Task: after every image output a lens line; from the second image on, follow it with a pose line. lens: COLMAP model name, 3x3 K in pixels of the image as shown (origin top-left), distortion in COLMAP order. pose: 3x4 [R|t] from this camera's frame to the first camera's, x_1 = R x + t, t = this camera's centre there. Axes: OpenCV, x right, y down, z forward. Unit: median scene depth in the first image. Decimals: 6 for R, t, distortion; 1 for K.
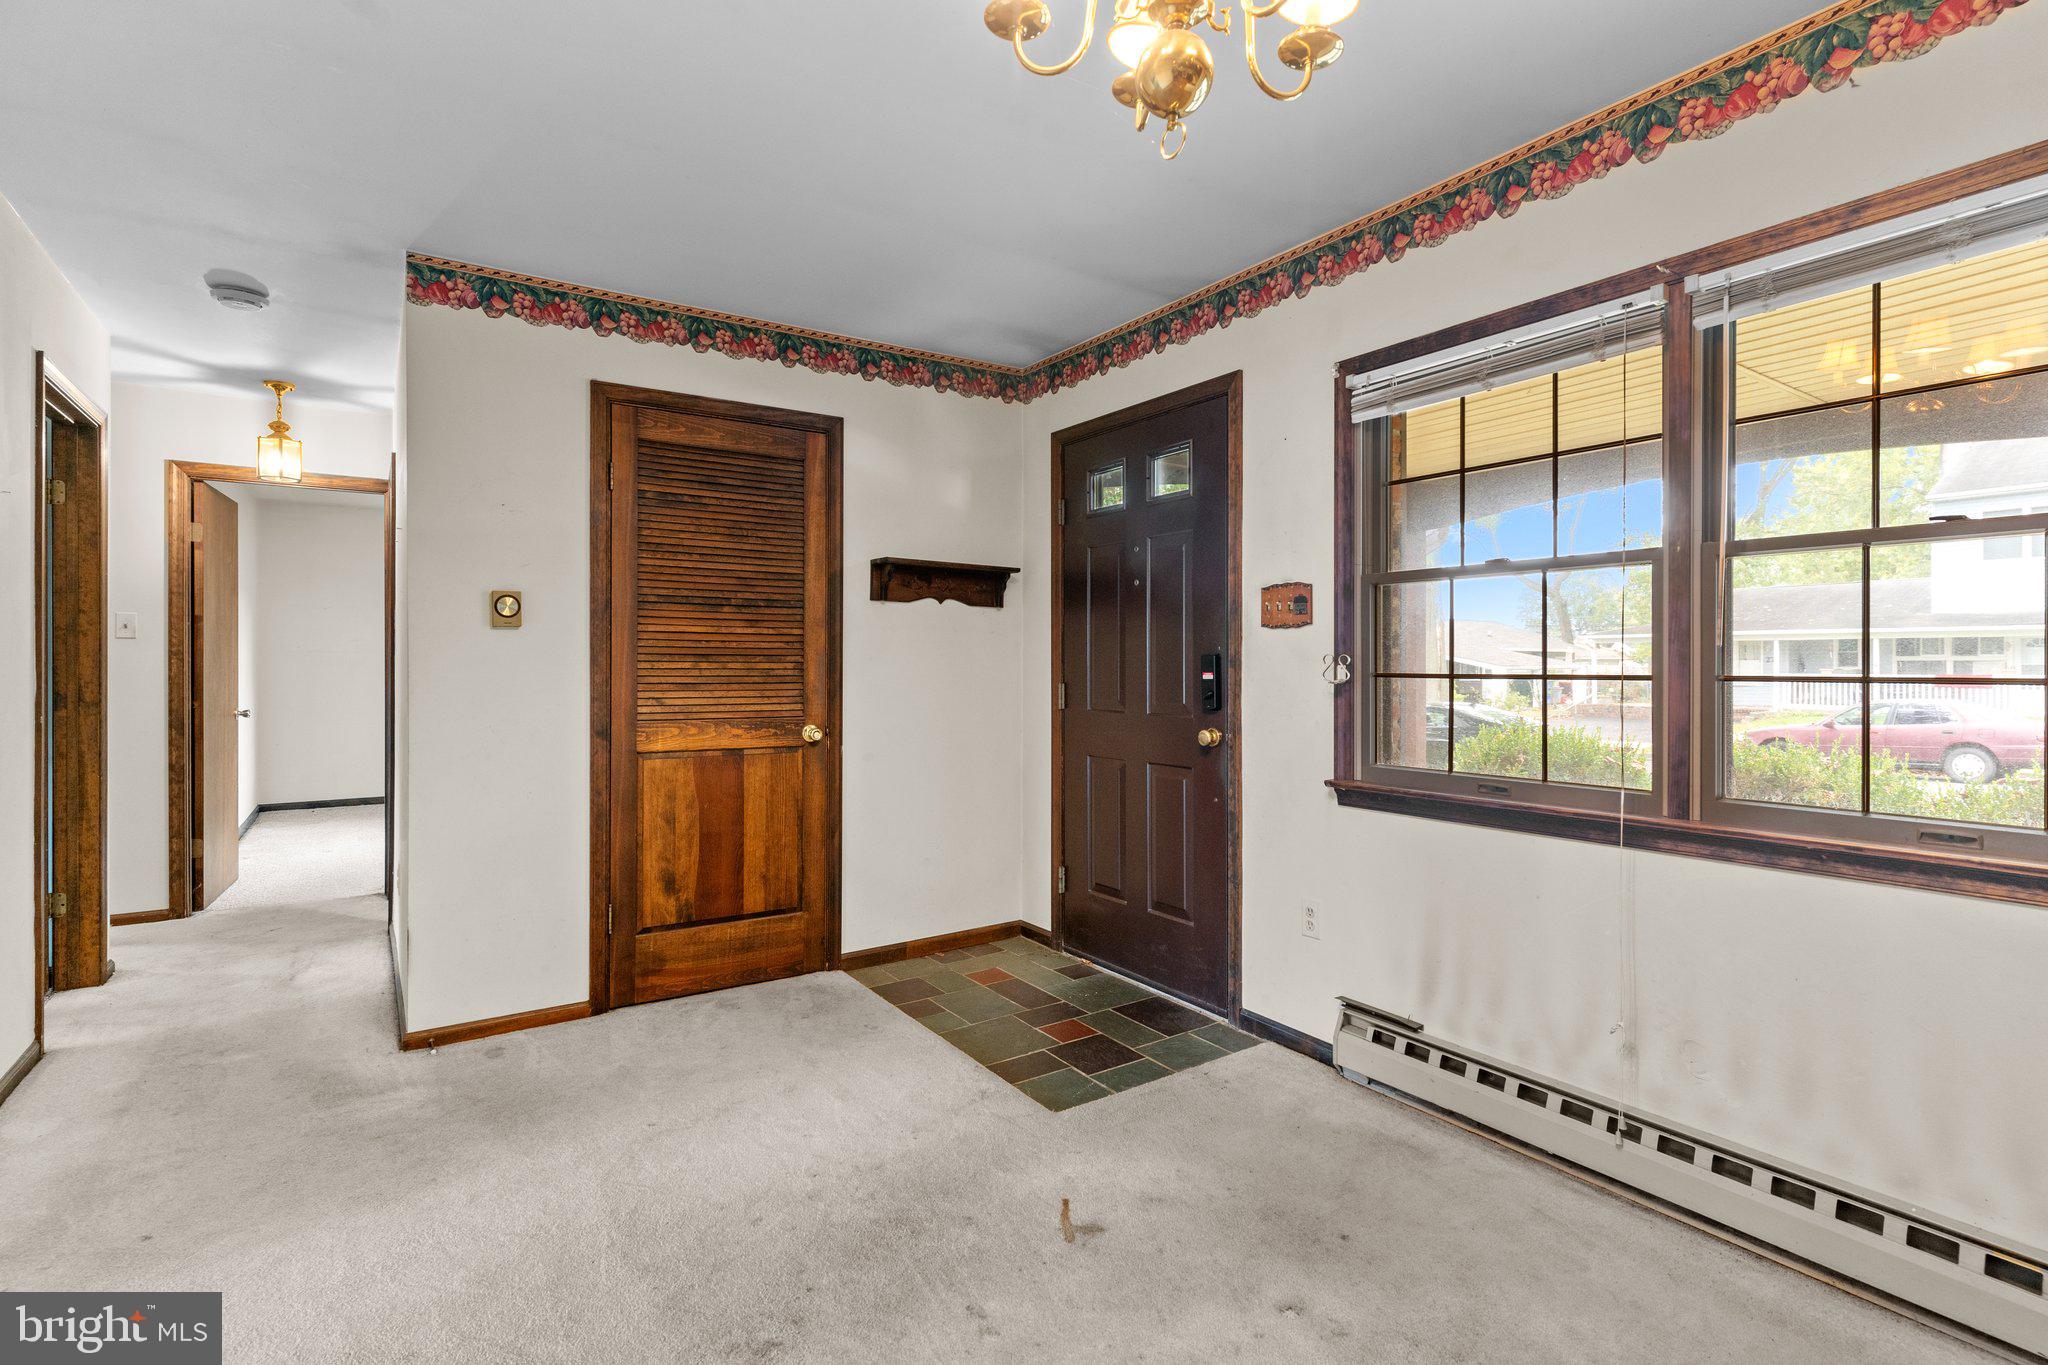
lens RADIAL K [[994.7, 0, 1026.8], [0, 994.7, 677.3], [0, 0, 1]] dist [-0.000797, -0.000545]
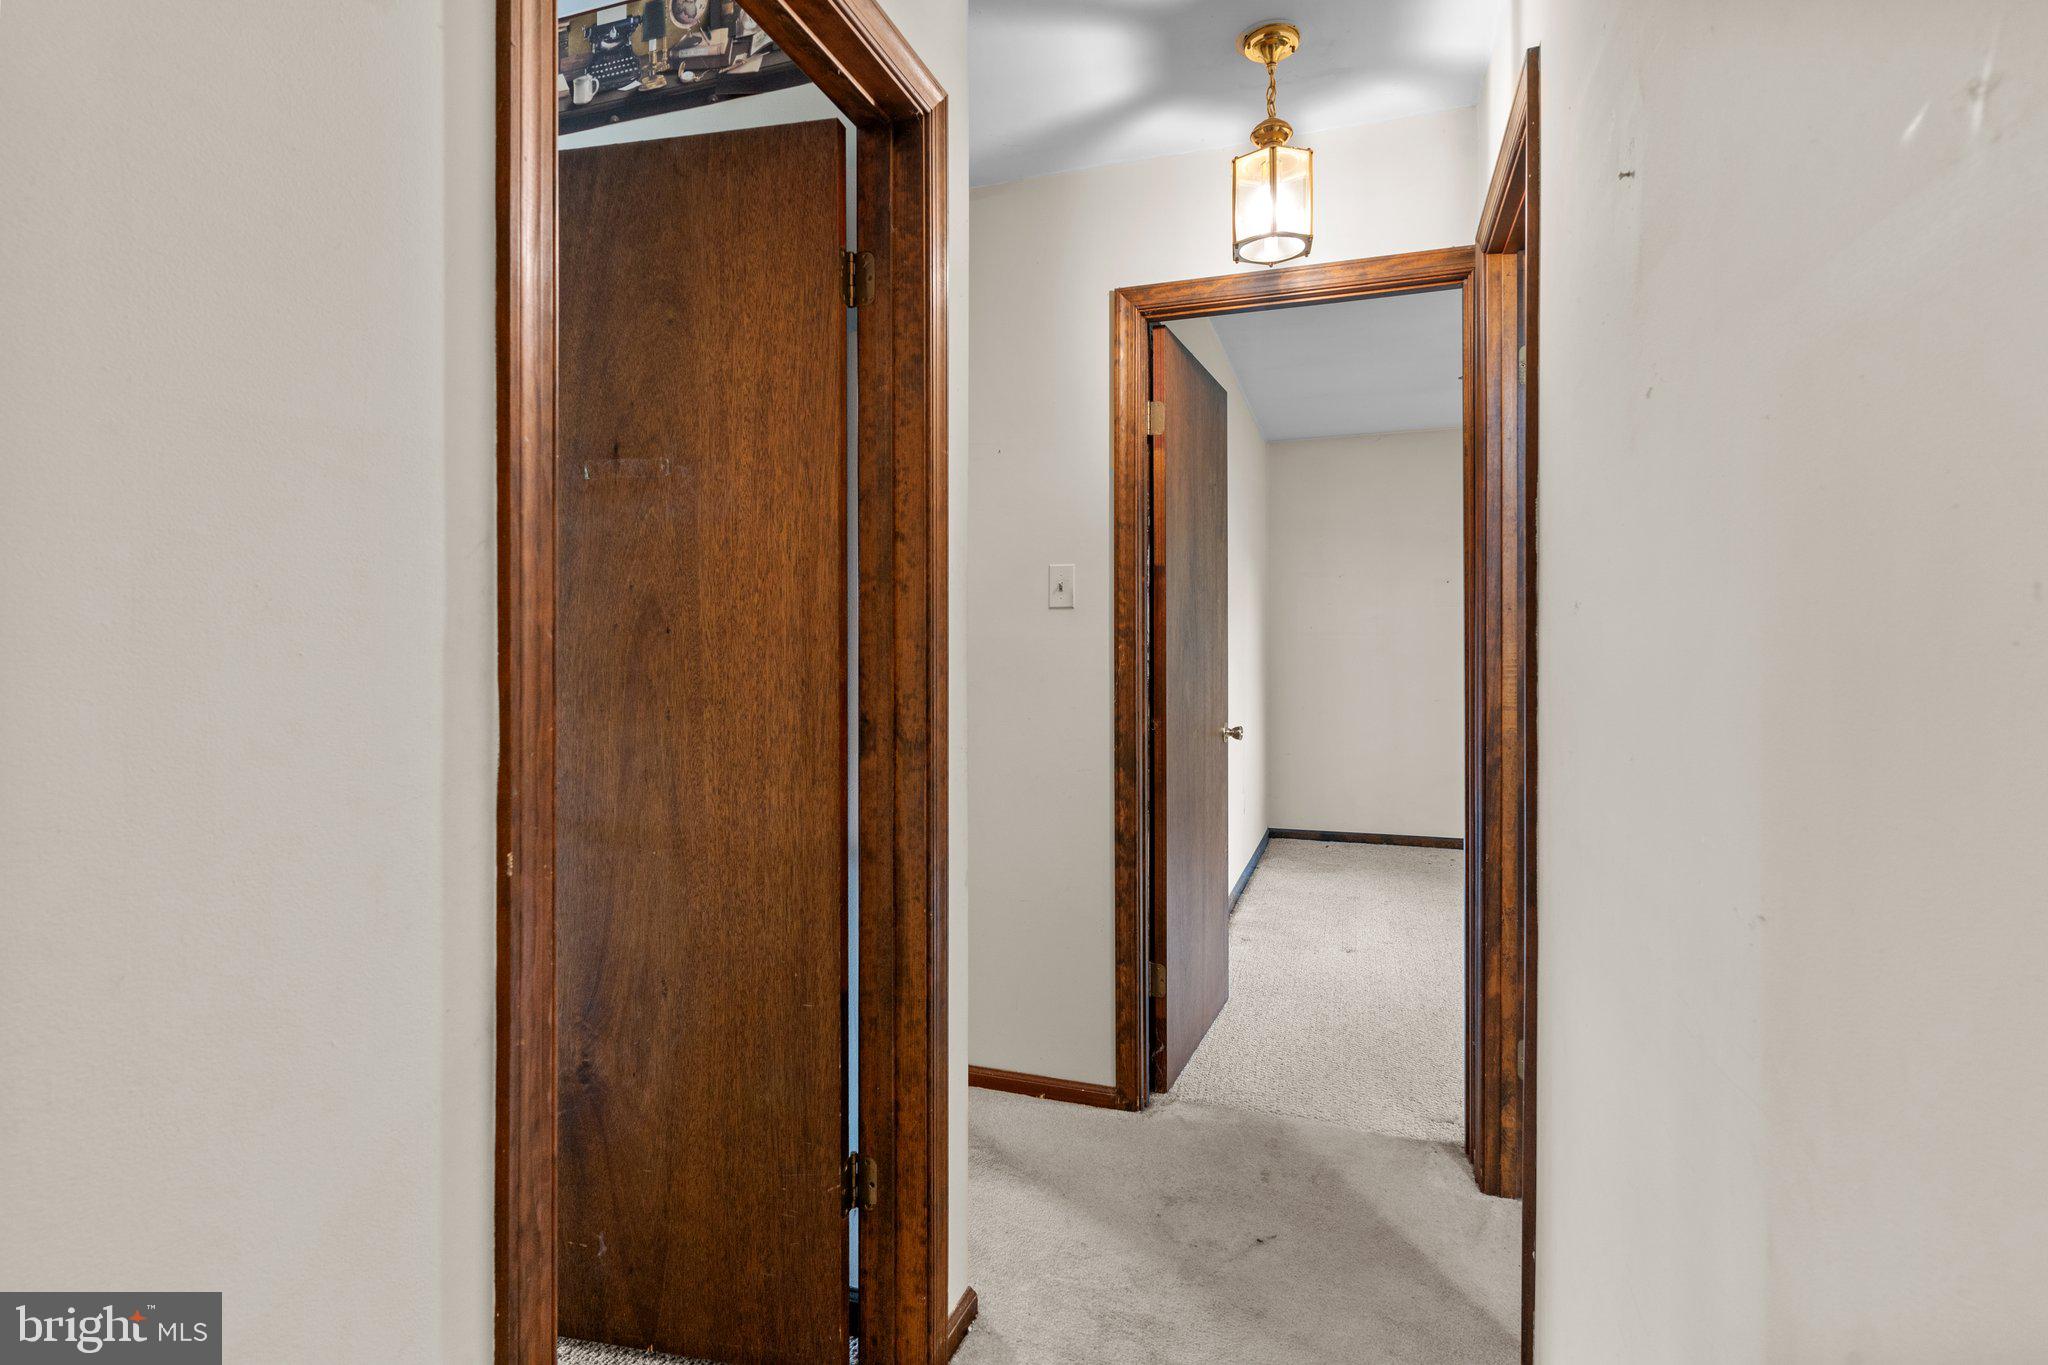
lens RADIAL K [[994.7, 0, 1026.8], [0, 994.7, 677.3], [0, 0, 1]] dist [-0.000797, -0.000545]
pose [[0.612316, 0.005822, -0.790591, -0.447519], [0.005832, 0.999912, 0.011880, -0.006393], [0.790591, -0.011885, 0.612229, 0.613683]]
